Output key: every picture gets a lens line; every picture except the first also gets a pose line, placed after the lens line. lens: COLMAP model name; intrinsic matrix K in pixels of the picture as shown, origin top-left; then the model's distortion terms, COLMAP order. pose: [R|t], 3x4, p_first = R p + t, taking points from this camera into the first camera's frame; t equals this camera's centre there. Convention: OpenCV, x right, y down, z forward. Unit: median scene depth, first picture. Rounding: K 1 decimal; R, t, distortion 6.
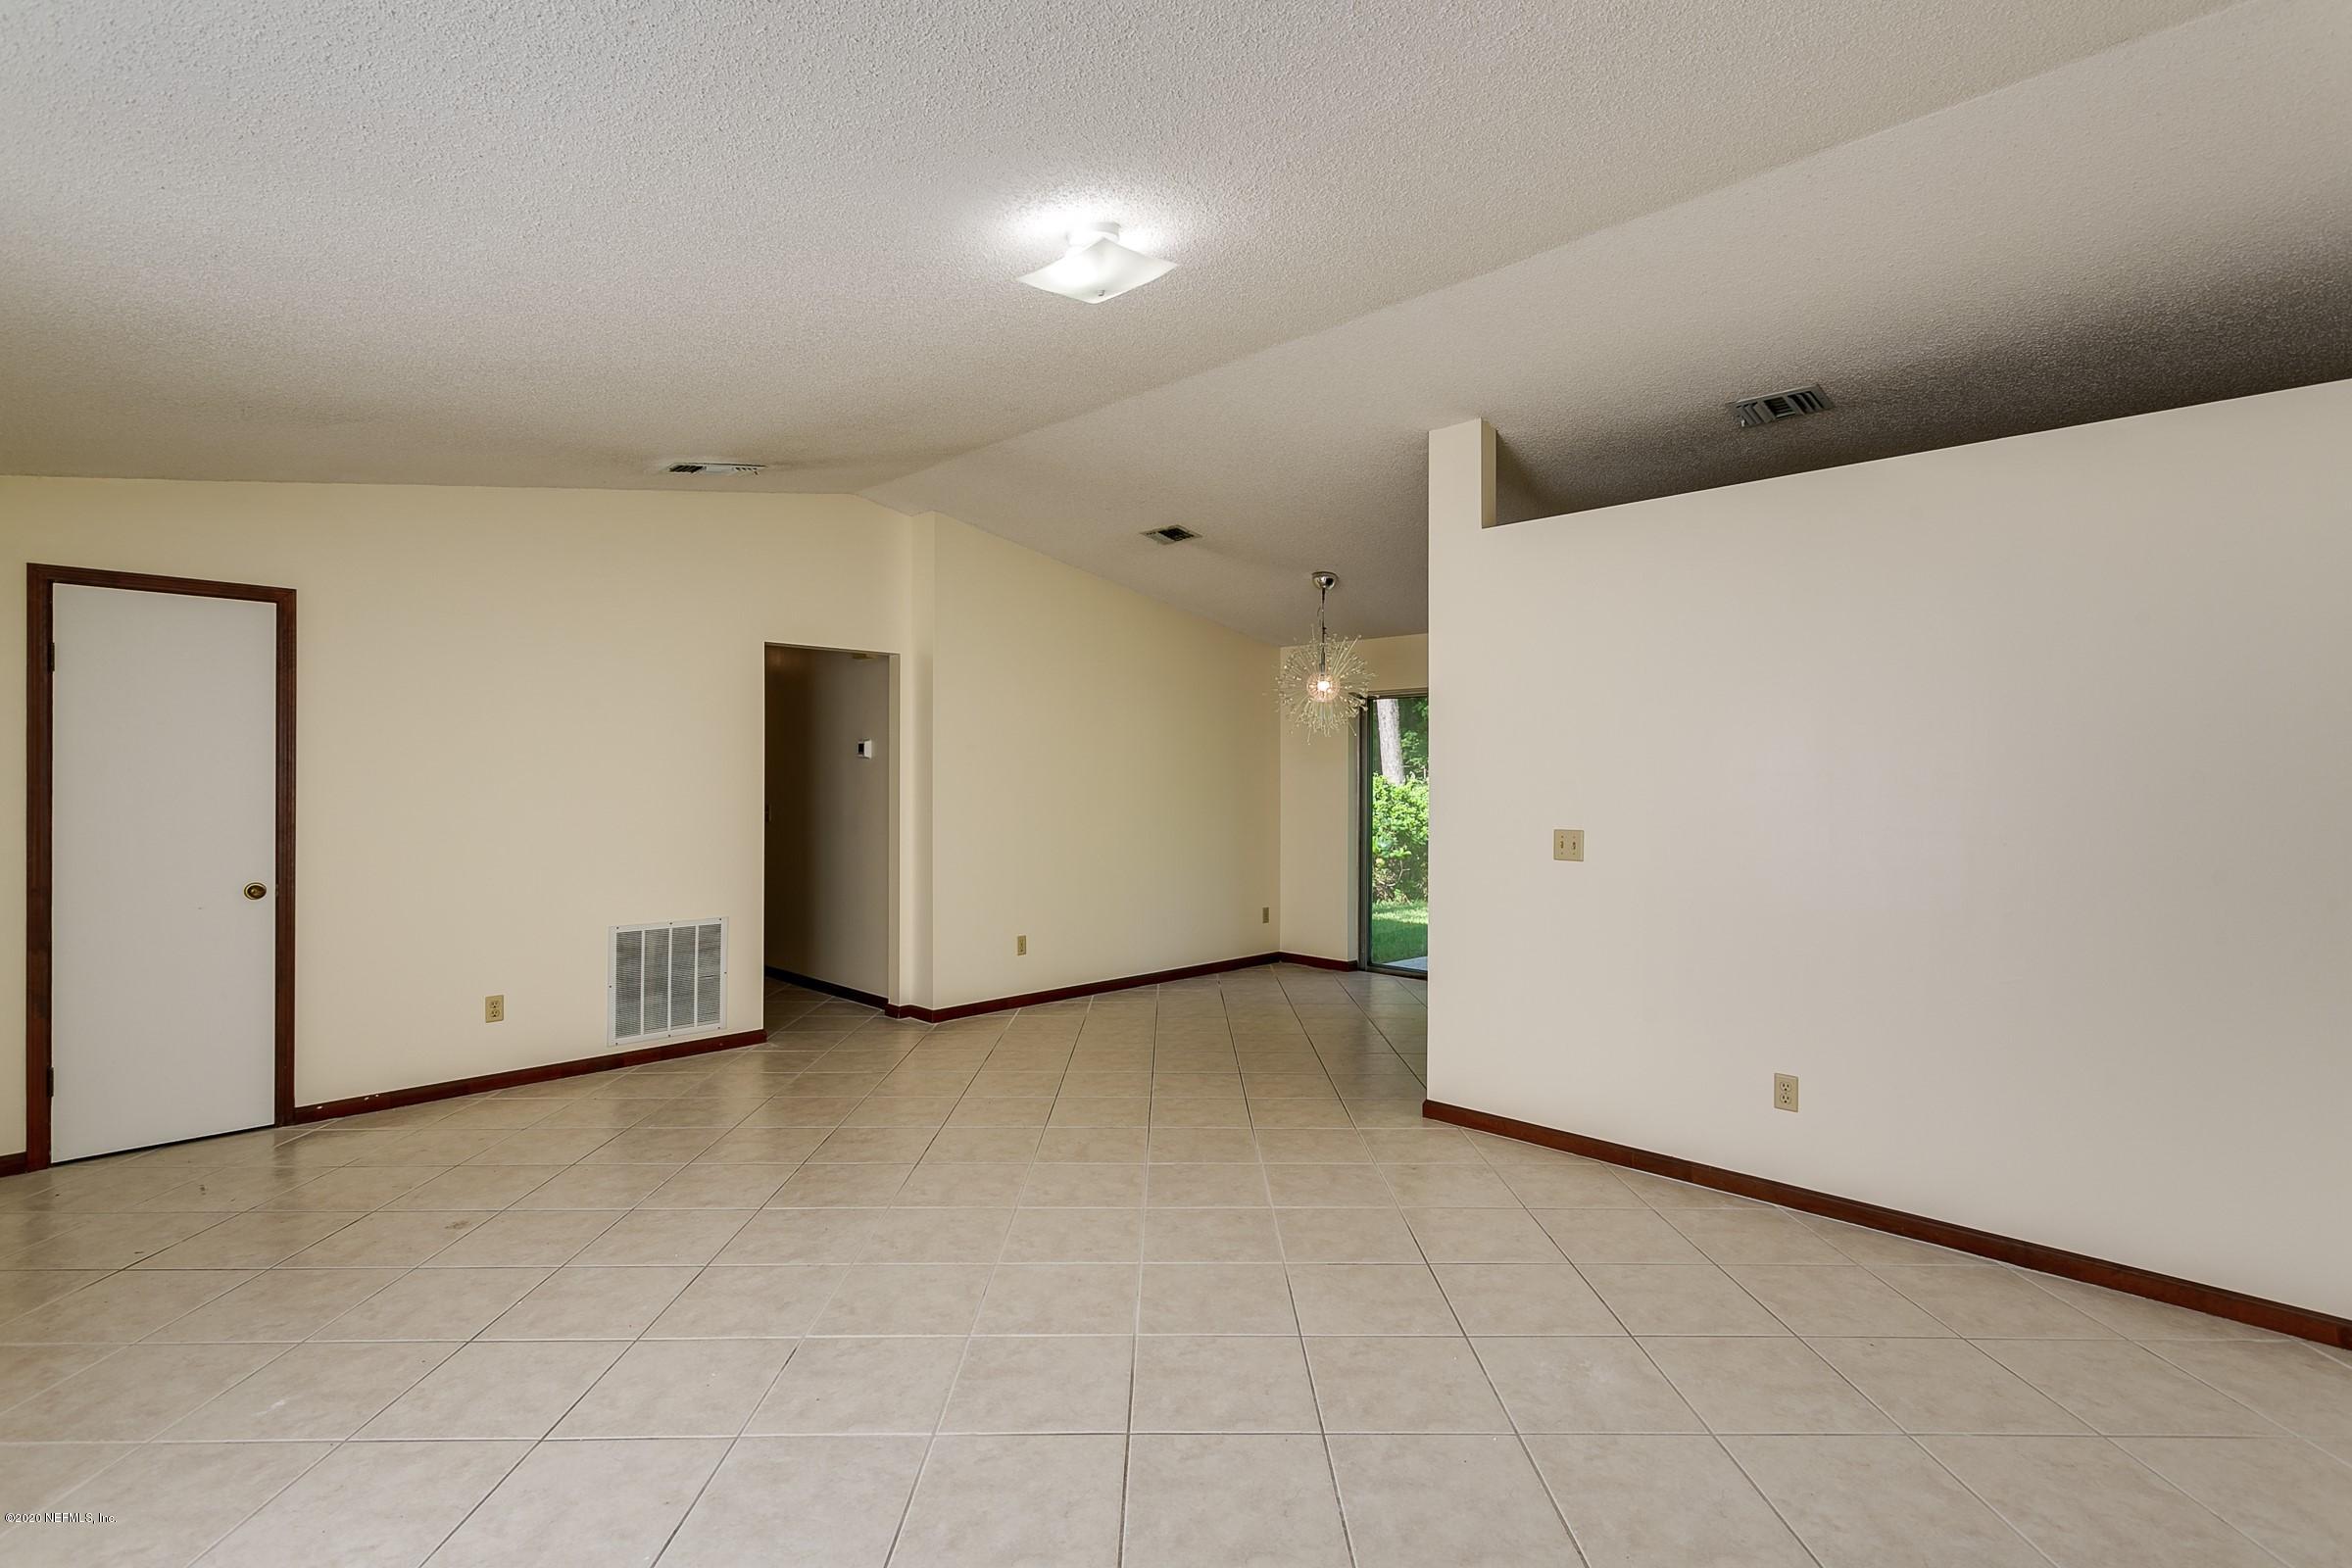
lens RADIAL K [[1119.6, 0, 1179.5], [0, 1119.6, 774.1], [0, 0, 1]] dist [0.005680, 0.001771]
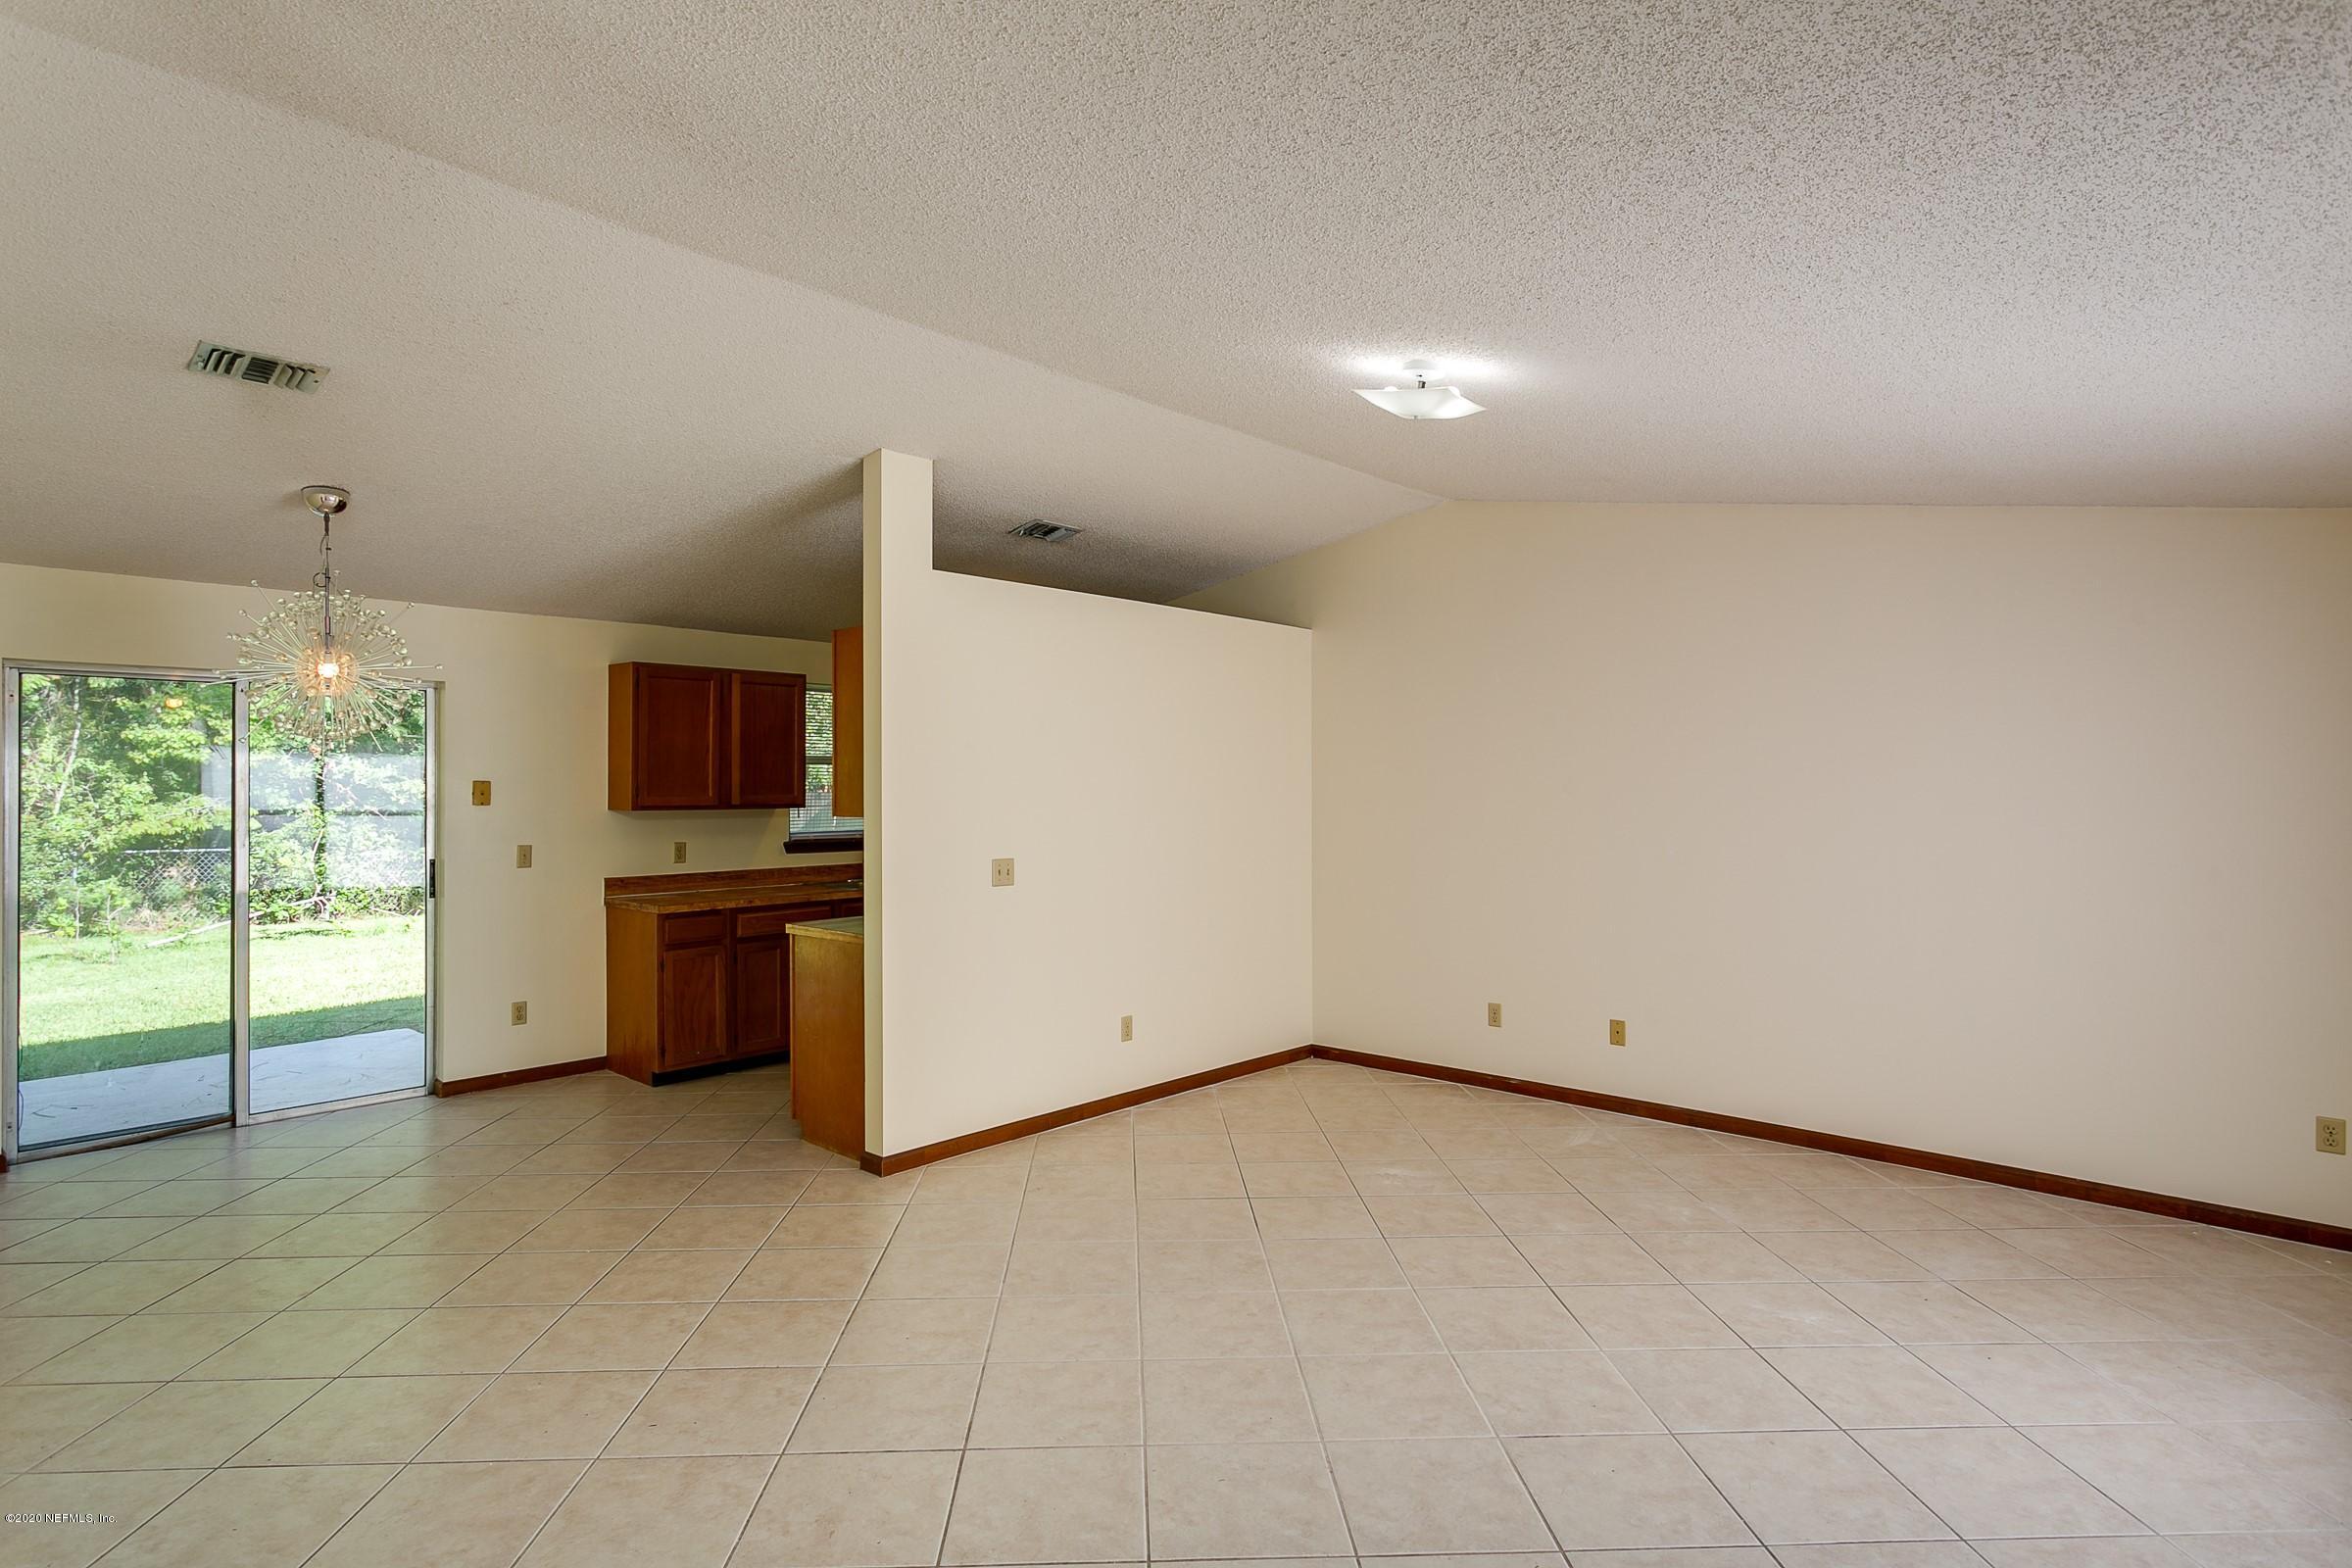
lens RADIAL K [[1223.5, 0, 1176.0], [0, 1223.5, 784.0], [0, 0, 1]] dist [-0.000295, 0.000205]
pose [[-0.045315, -0.003523, 0.998967, -0.909509], [-0.003310, 0.999989, 0.003376, -0.031319], [-0.998967, -0.003154, -0.045326, 0.891959]]
